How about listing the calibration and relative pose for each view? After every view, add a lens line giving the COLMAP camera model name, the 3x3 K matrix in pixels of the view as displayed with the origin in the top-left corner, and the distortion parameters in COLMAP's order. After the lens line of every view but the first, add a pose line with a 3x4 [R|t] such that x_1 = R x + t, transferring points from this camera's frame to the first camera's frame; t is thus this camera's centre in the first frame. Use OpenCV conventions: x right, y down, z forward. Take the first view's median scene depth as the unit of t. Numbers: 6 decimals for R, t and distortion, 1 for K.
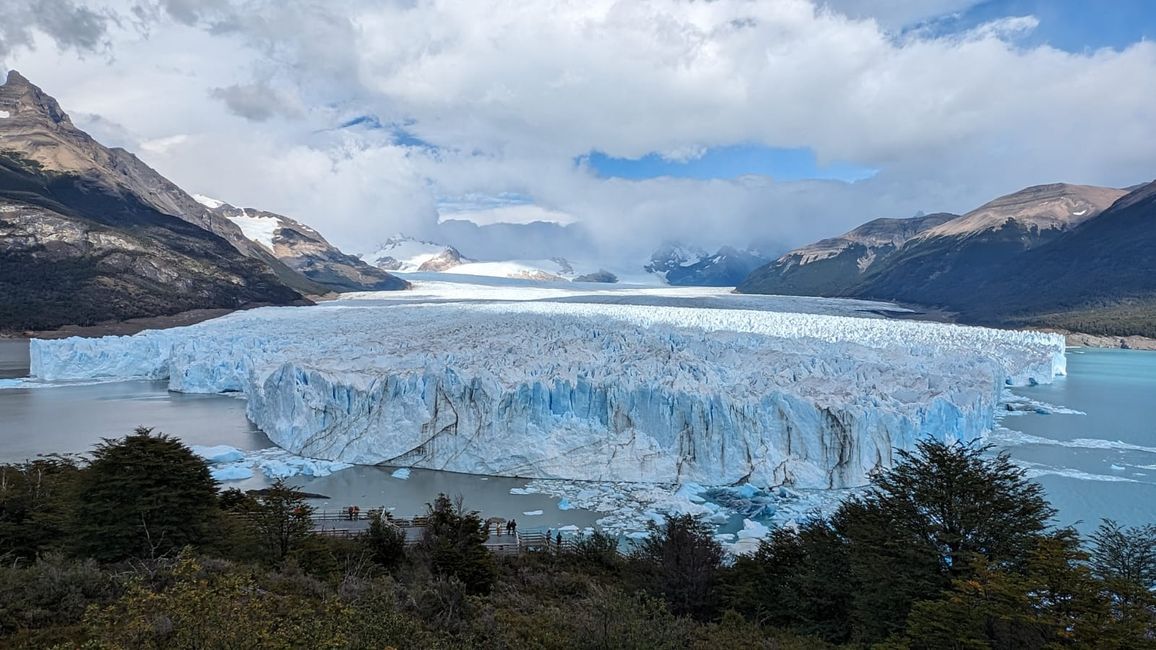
lens RADIAL K [[777.2, 0, 578.0], [0, 777.2, 325.0], [0, 0, 1]] dist [0.000179, 0.003384]
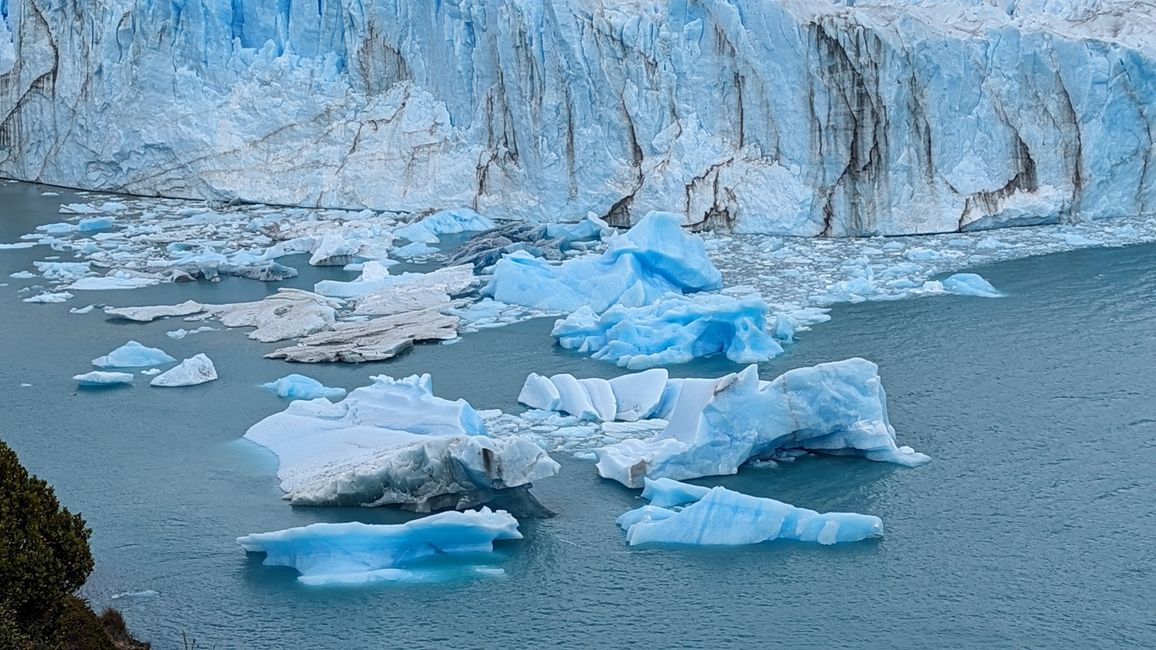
lens RADIAL K [[2221.0, 0, 620.0], [0, 2221.0, 326.7], [0, 0, 1]] dist [0.401262, -2.471354]
pose [[0.931213, 0.041111, -0.362150, 0.597465], [0.019890, 0.986406, 0.163119, 0.071379], [0.363933, -0.159101, 0.917736, -0.040873]]
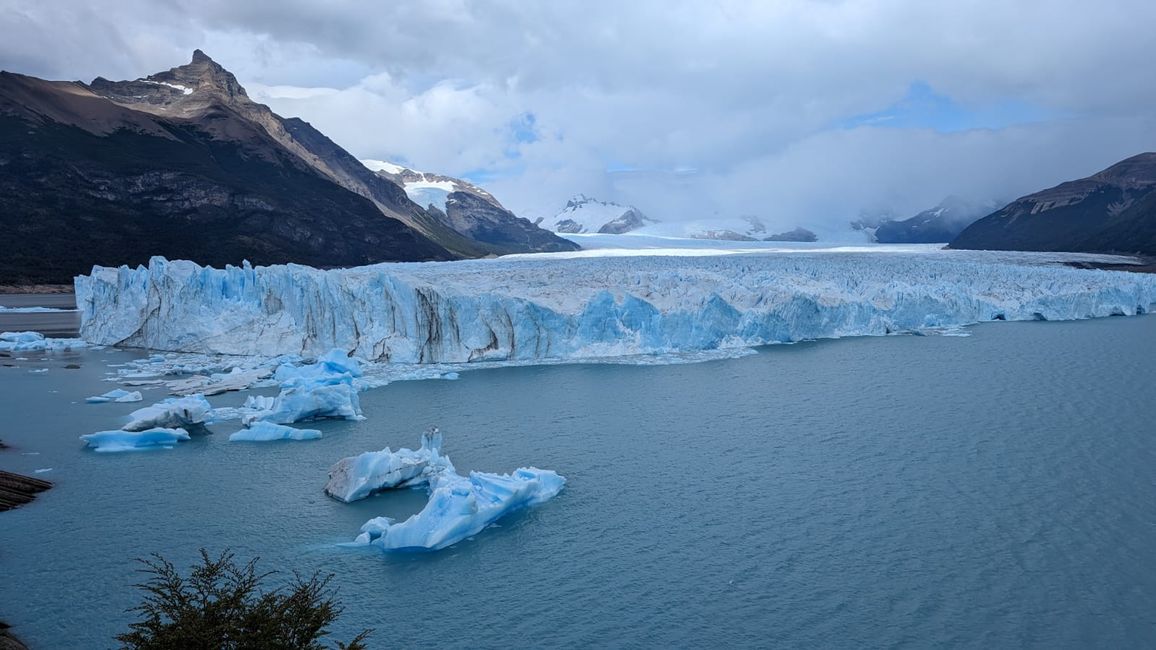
lens RADIAL K [[840.2, 0, 580.2], [0, 840.2, 335.5], [0, 0, 1]] dist [0.040906, -0.066290]
pose [[0.964601, 0.009912, -0.263527, 0.798337], [0.002777, 0.998856, 0.047731, 0.112578], [0.263699, -0.046773, 0.963470, -0.048271]]
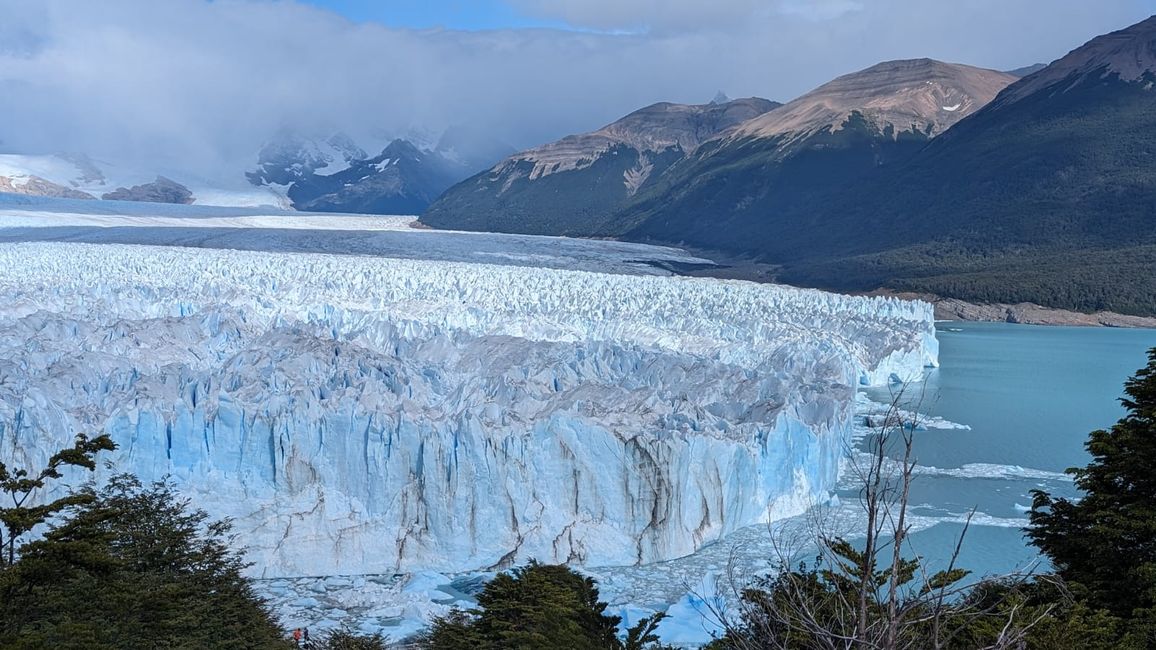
lens RADIAL K [[1419.5, 0, 622.6], [0, 1419.5, 325.4], [0, 0, 1]] dist [0.075539, 0.005399]
pose [[0.939418, -0.009846, 0.342632, -0.081335], [-0.000898, 0.999513, 0.031186, -0.020183], [-0.342772, -0.029605, 0.938952, -0.080936]]
